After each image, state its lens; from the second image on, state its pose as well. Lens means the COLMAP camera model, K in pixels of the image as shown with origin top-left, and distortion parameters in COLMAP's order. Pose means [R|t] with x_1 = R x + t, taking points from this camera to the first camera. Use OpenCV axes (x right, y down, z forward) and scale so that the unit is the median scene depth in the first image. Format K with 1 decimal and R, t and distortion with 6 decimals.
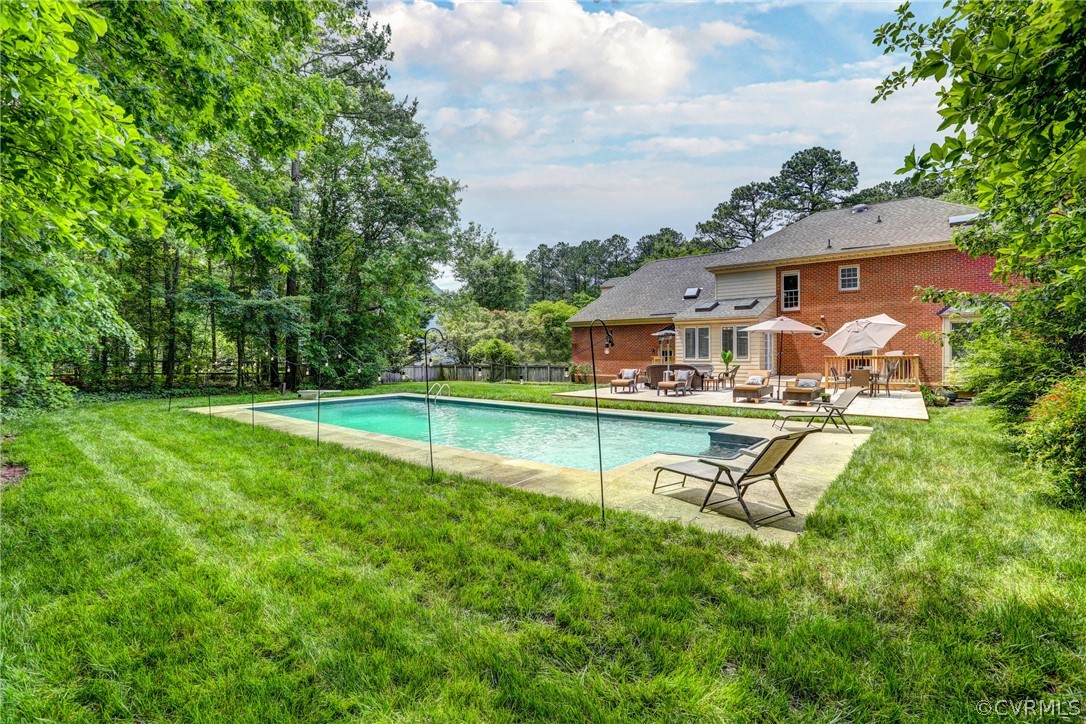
lens RADIAL K [[493.2, 0, 537.7], [0, 493.2, 362.0], [0, 0, 1]] dist [-0.055305, 0.020126]
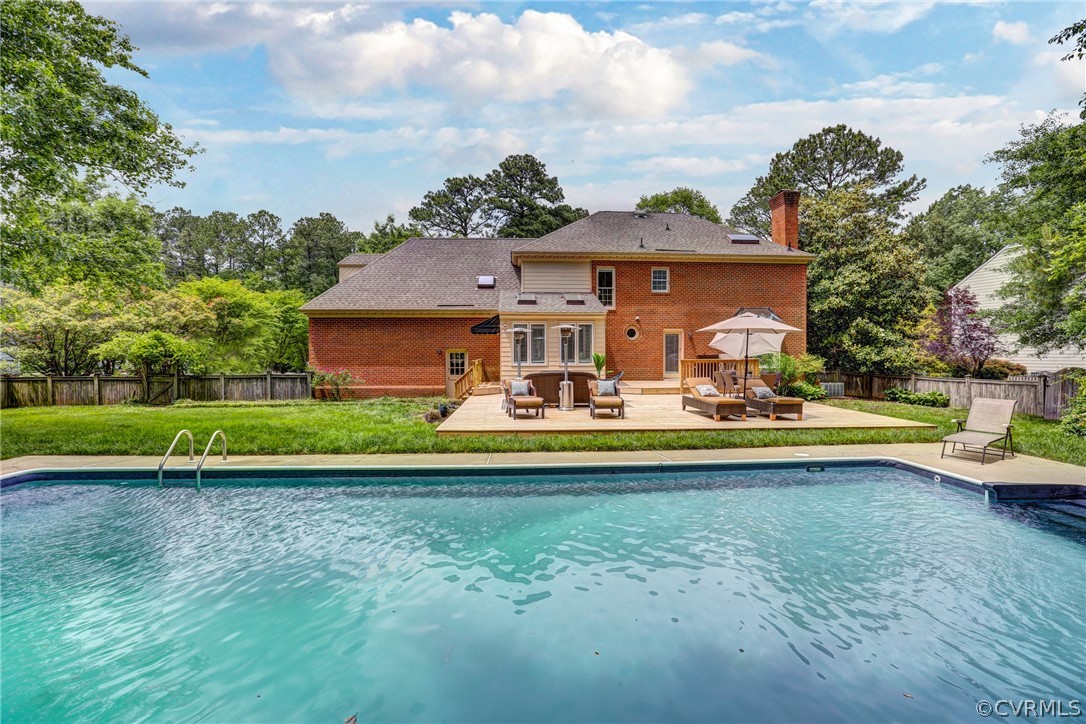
lens RADIAL K [[493.2, 0, 540.7], [0, 493.2, 364.6], [0, 0, 1]] dist [-0.055305, 0.020126]
pose [[0.732979, -0.010306, 0.680173, -0.138260], [0.010618, 0.999937, 0.003710, -0.004657], [-0.680169, 0.004503, 0.733042, 0.271932]]
